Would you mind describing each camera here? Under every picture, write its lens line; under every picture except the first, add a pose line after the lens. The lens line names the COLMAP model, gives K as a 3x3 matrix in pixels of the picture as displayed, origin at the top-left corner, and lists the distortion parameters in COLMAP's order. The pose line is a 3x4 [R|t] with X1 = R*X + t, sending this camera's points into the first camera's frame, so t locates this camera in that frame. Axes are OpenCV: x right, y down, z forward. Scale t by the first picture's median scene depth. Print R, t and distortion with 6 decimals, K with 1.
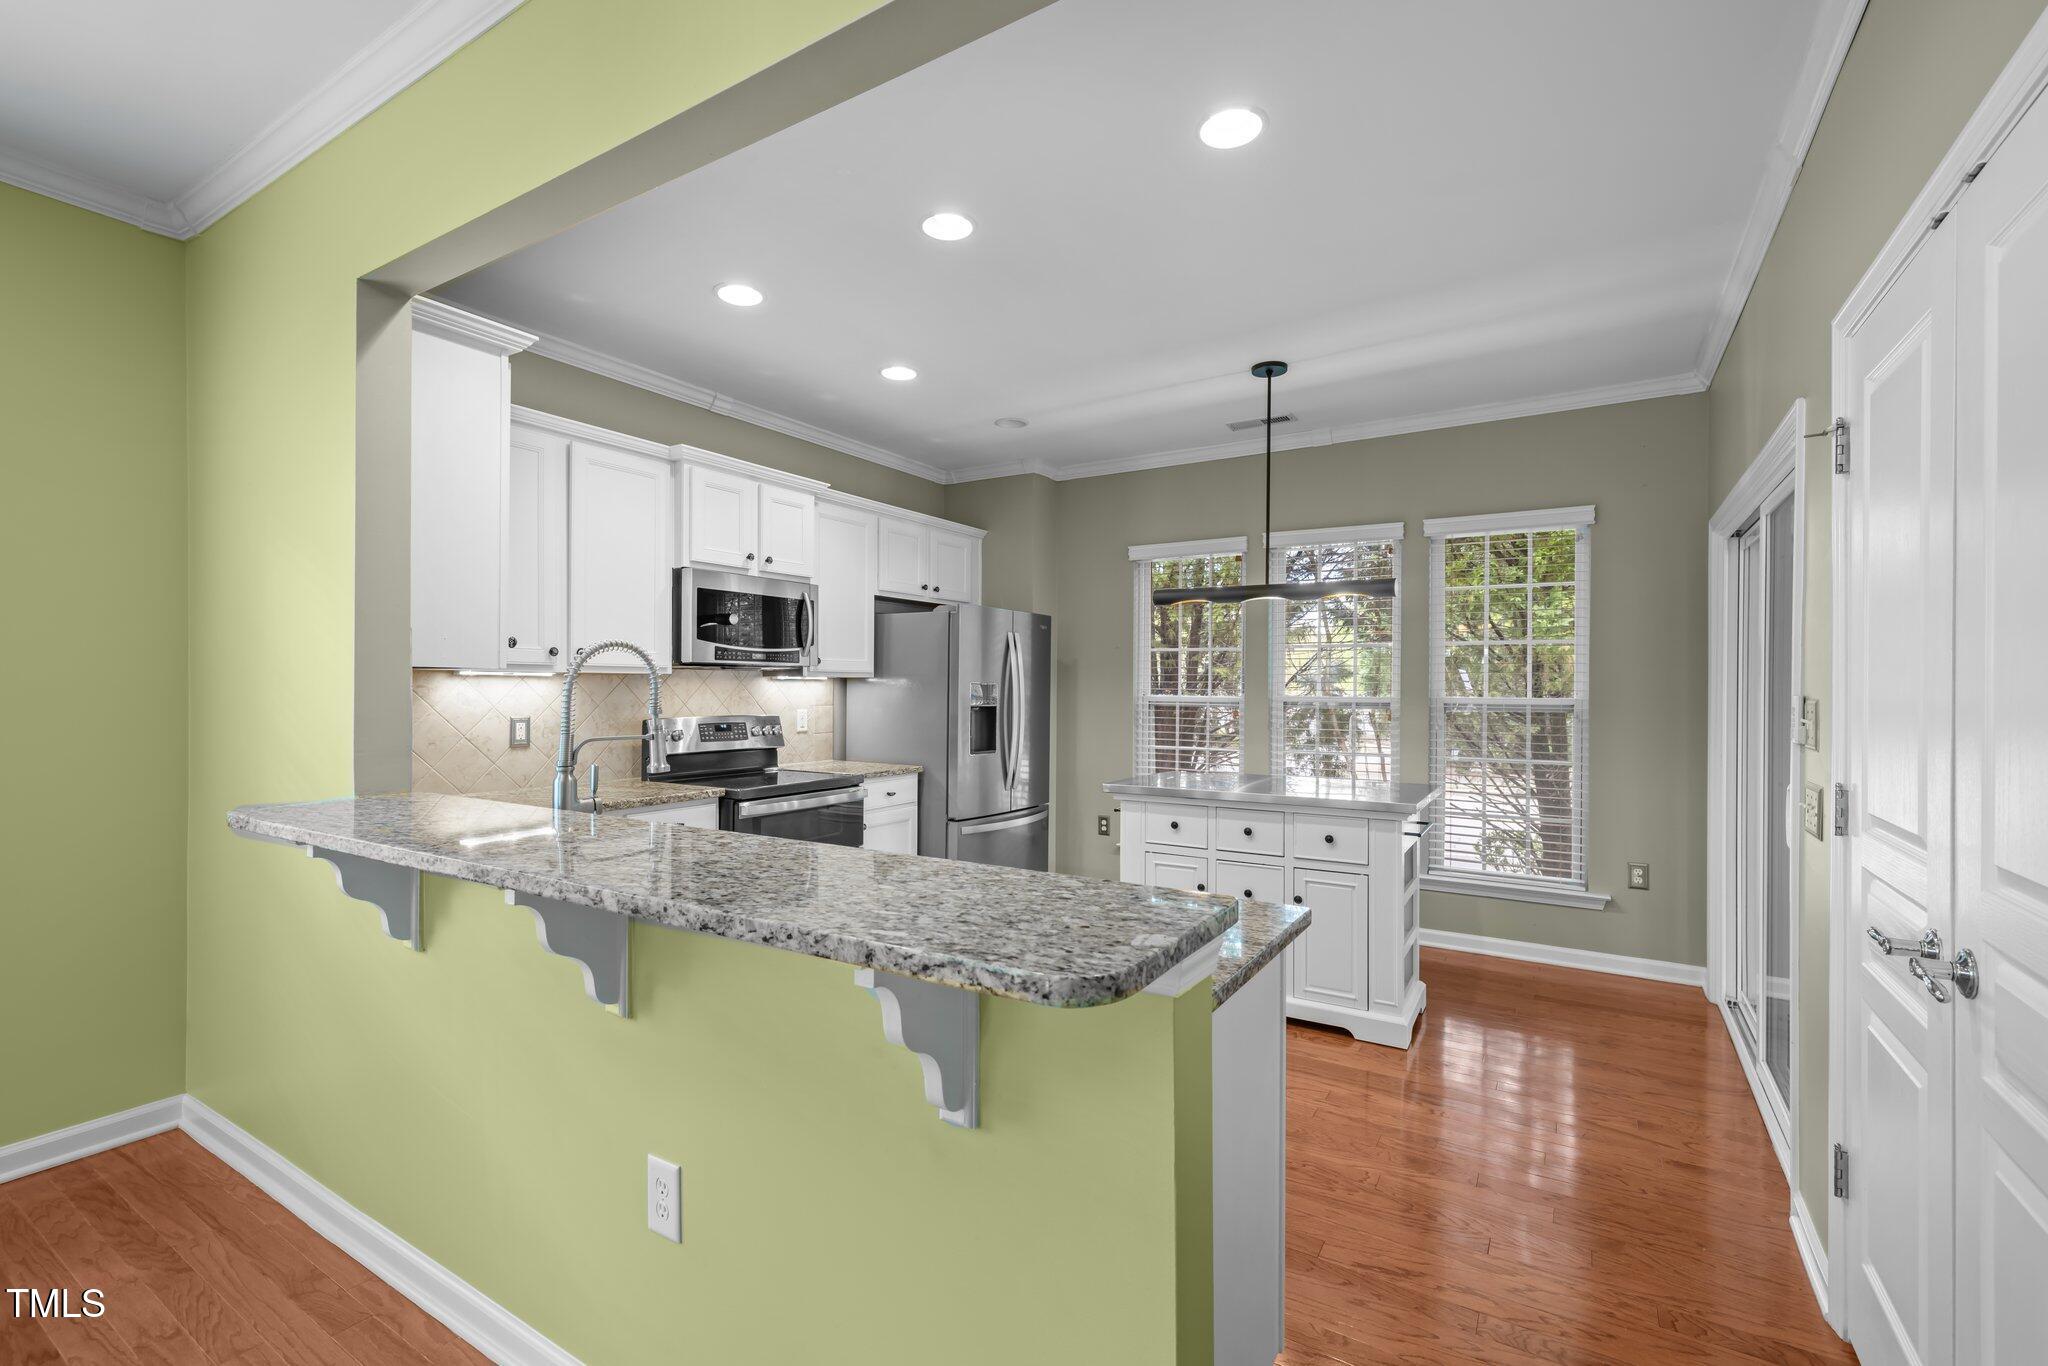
lens RADIAL K [[890.1, 0, 1030.0], [0, 890.1, 686.6], [0, 0, 1]] dist [0.002202, 0.000656]
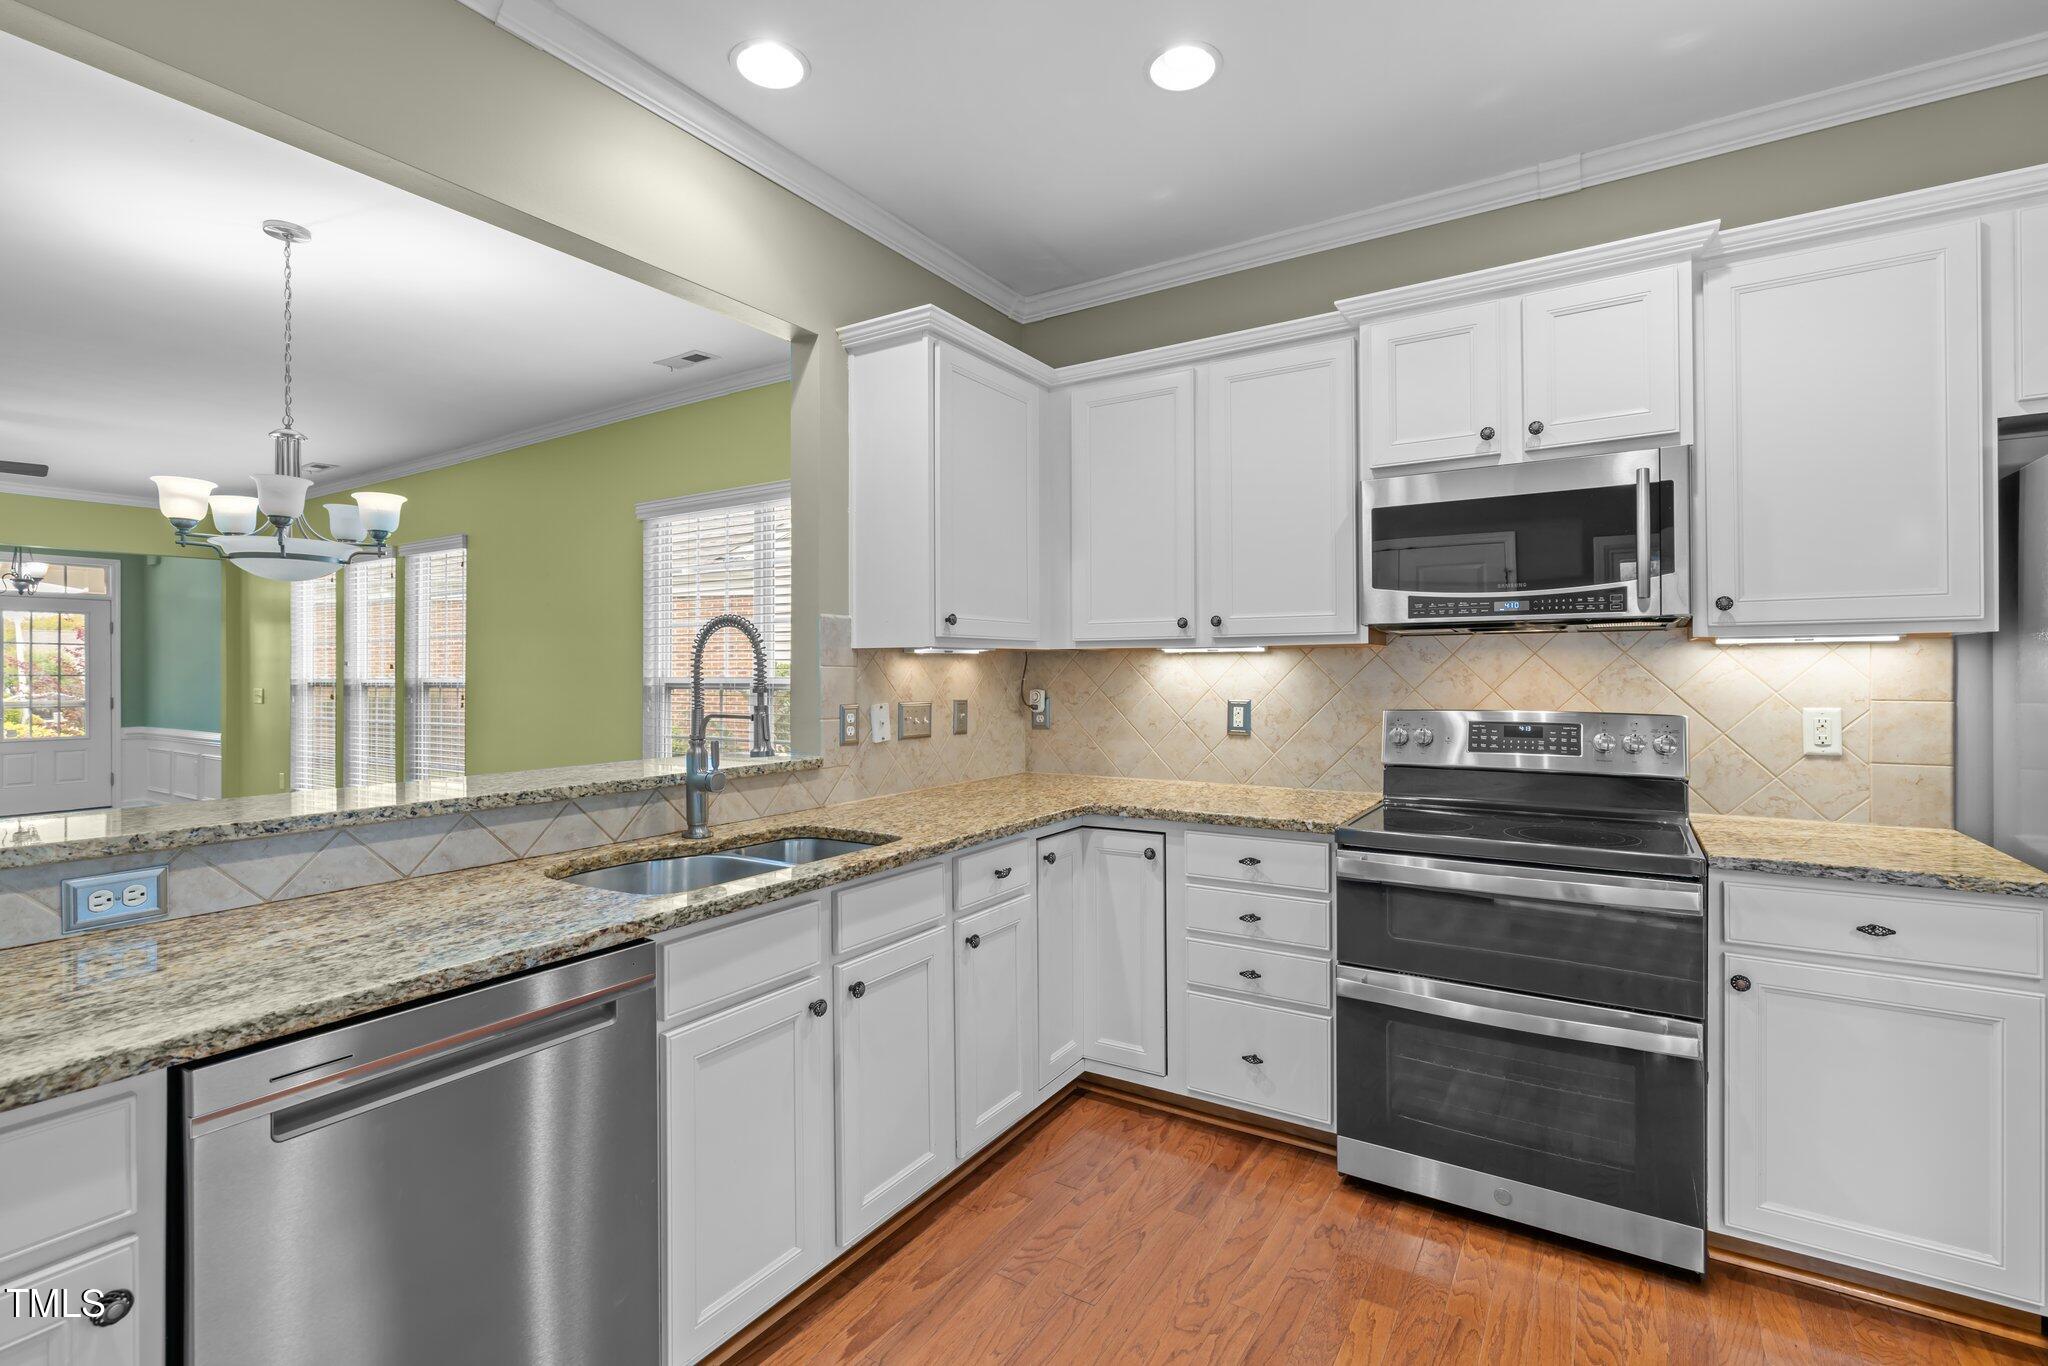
lens RADIAL K [[936.9, 0, 1018.2], [0, 936.9, 670.1], [0, 0, 1]] dist [-0.002698, 0.001017]
pose [[-0.021648, -0.005641, -0.999750, 0.294989], [0.005821, 0.999966, -0.005768, 0.008112], [0.999749, -0.005945, -0.021615, 0.711582]]
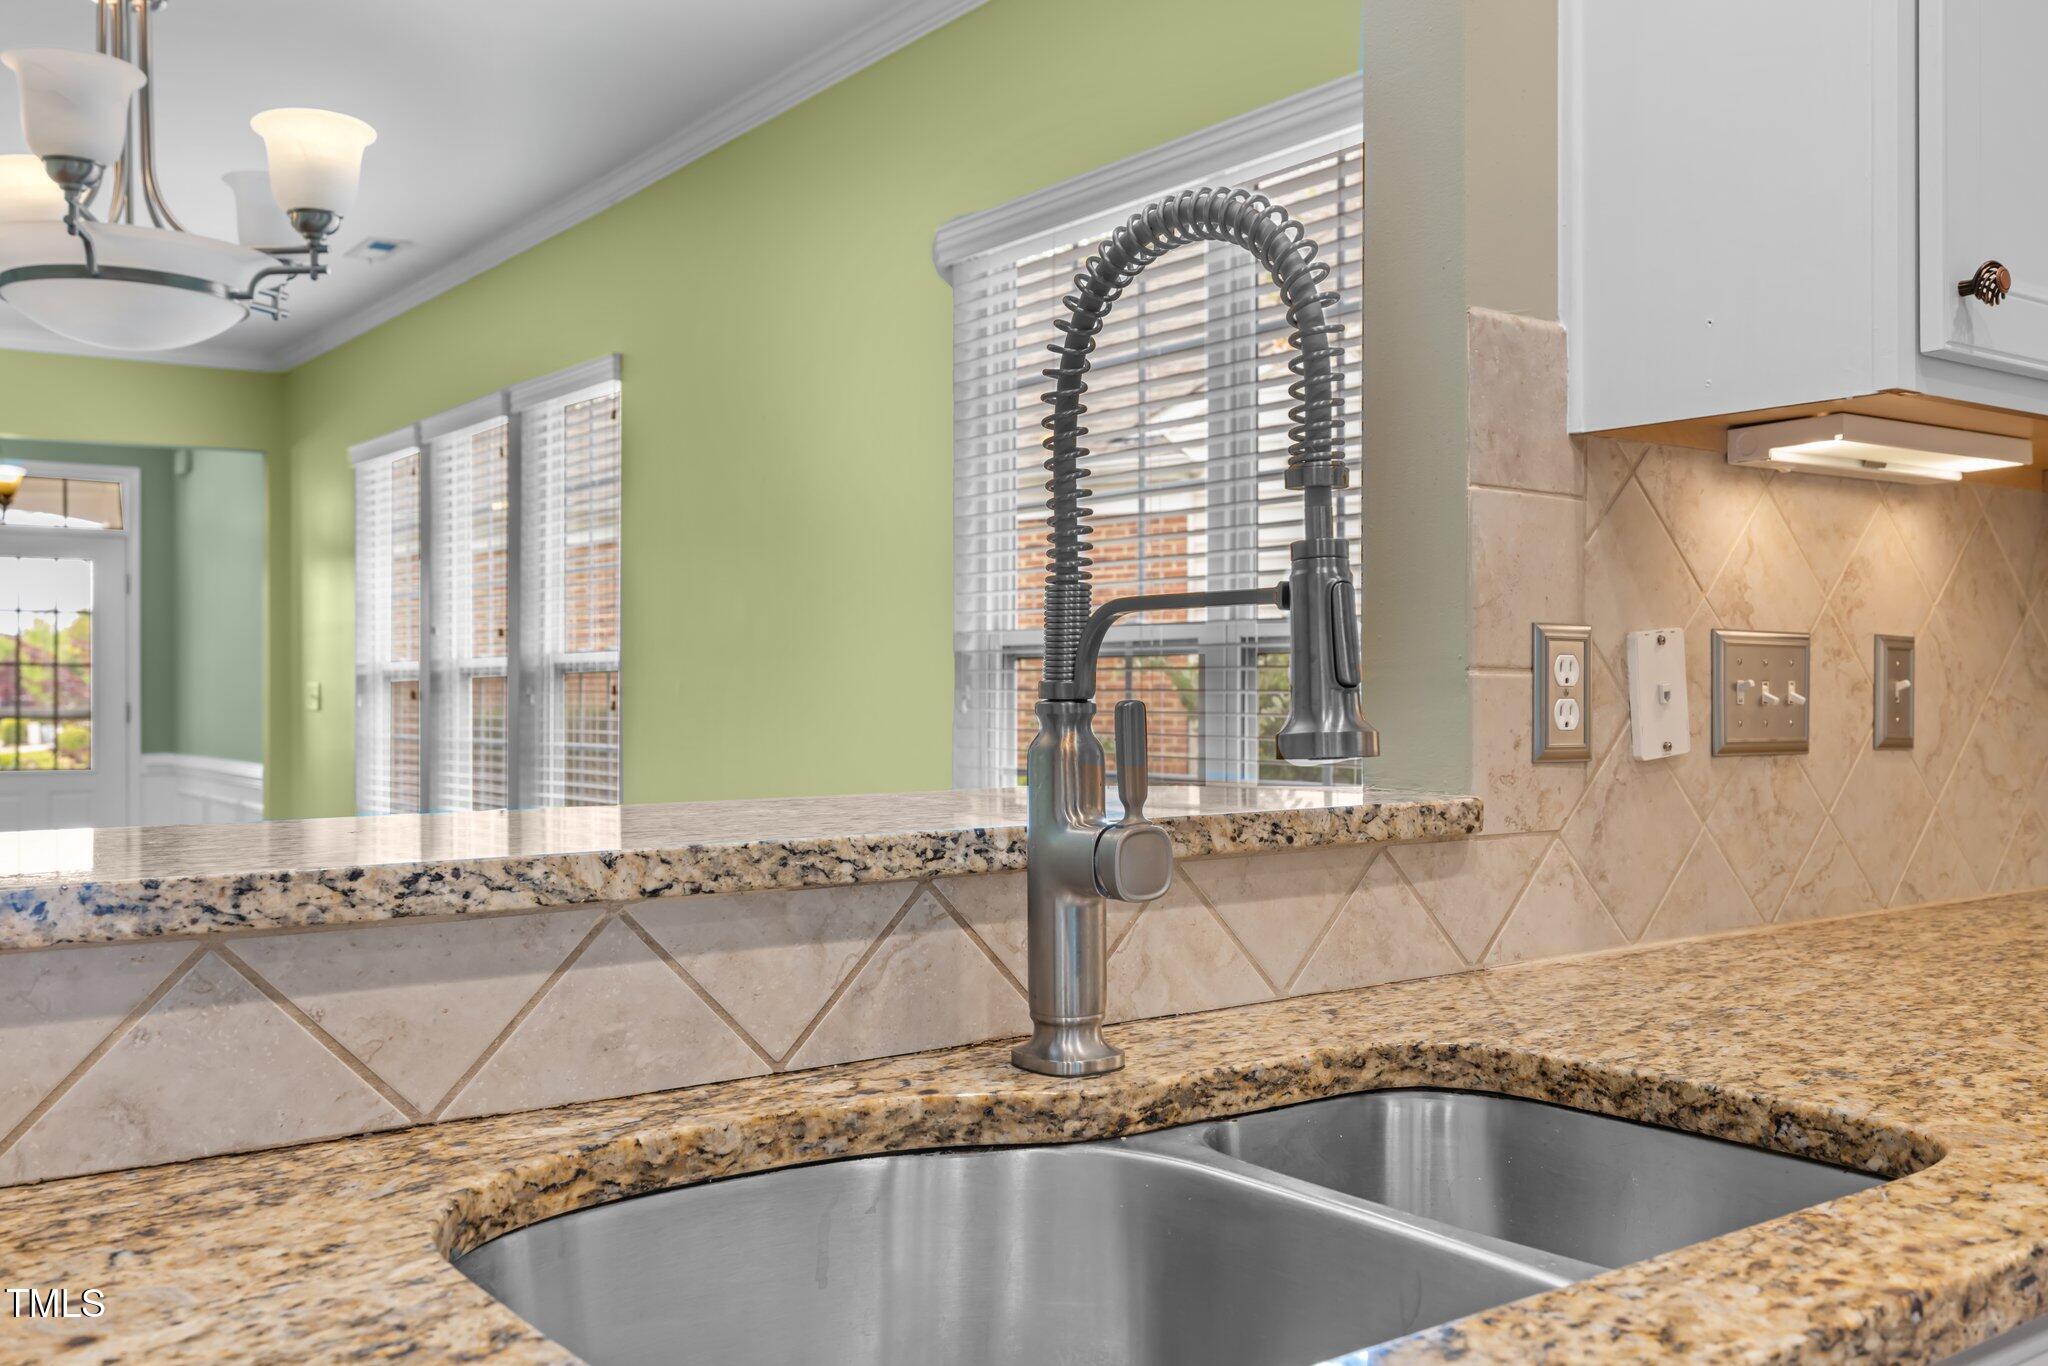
lens RADIAL K [[1819.5, 0, 1022.8], [0, 1819.5, 684.2], [0, 0, 1]] dist [0.009251, -0.007594]
pose [[-0.372339, -0.005942, -0.928078, 0.008583], [0.003908, 0.999961, -0.007970, 0.045210], [0.928089, -0.006594, -0.372301, 0.608185]]
